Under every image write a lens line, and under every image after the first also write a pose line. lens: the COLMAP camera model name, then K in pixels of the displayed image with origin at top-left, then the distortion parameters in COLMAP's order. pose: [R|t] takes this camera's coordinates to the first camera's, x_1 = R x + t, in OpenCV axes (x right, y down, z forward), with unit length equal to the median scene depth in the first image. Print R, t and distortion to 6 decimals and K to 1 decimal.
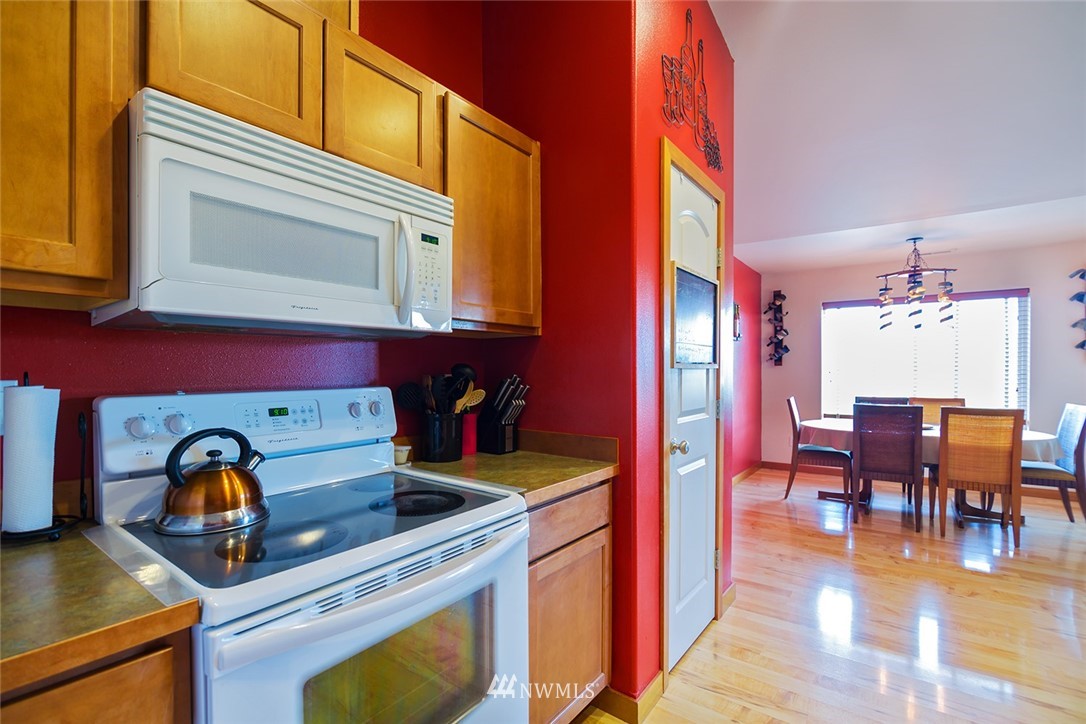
lens RADIAL K [[491.4, 0, 541.4], [0, 491.4, 376.2], [0, 0, 1]] dist [-0.012874, 0.000852]
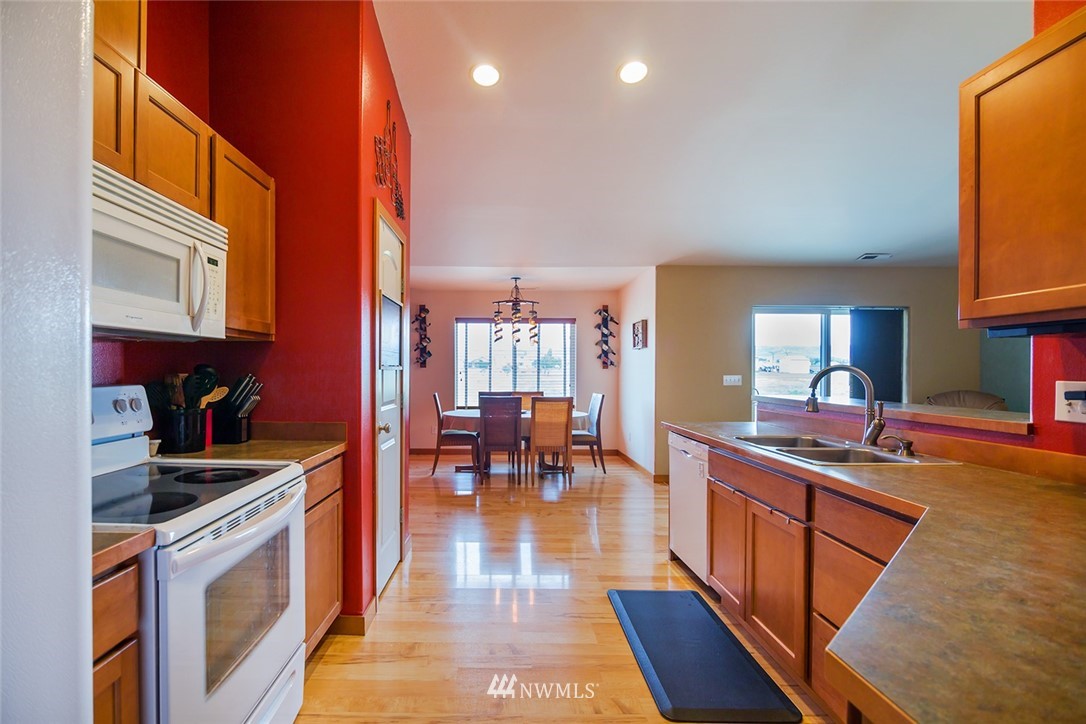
lens RADIAL K [[509.4, 0, 488.0], [0, 509.4, 370.9], [0, 0, 1]] dist [-0.011566, -0.000123]
pose [[0.817544, 0.005818, 0.575837, -0.201394], [0.001184, 0.999930, -0.011784, 0.002785], [-0.575865, 0.010316, 0.817480, -0.211244]]
